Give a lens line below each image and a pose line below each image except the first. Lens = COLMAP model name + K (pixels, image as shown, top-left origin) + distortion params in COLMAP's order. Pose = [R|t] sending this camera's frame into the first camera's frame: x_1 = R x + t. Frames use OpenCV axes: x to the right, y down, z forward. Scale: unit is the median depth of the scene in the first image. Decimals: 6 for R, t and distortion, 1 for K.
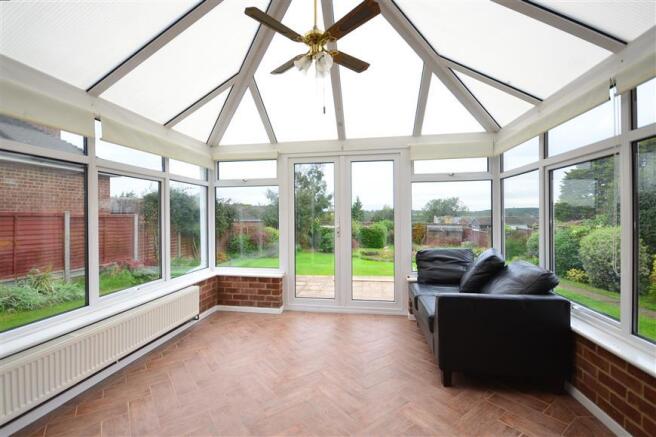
lens RADIAL K [[293.1, 0, 328.0], [0, 293.1, 218.5], [0, 0, 1]] dist [0.040346, -0.022329]
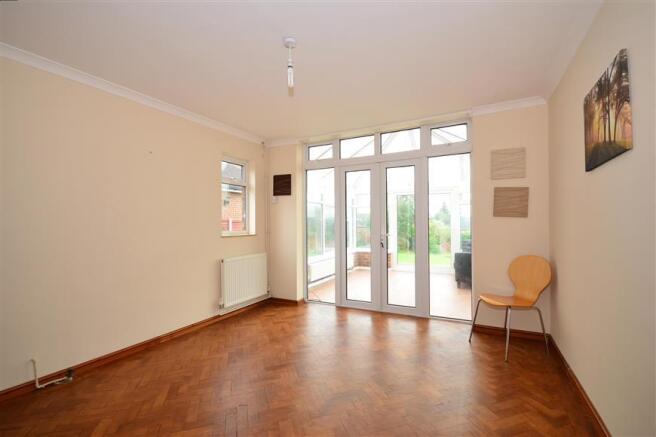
lens RADIAL K [[293.1, 0, 328.0], [0, 293.1, 218.5], [0, 0, 1]] dist [0.040346, -0.022329]
pose [[0.946068, 0.001468, -0.323965, 0.075204], [-0.007402, 0.999827, -0.017088, 0.001391], [0.323884, 0.018564, 0.945915, -0.943032]]
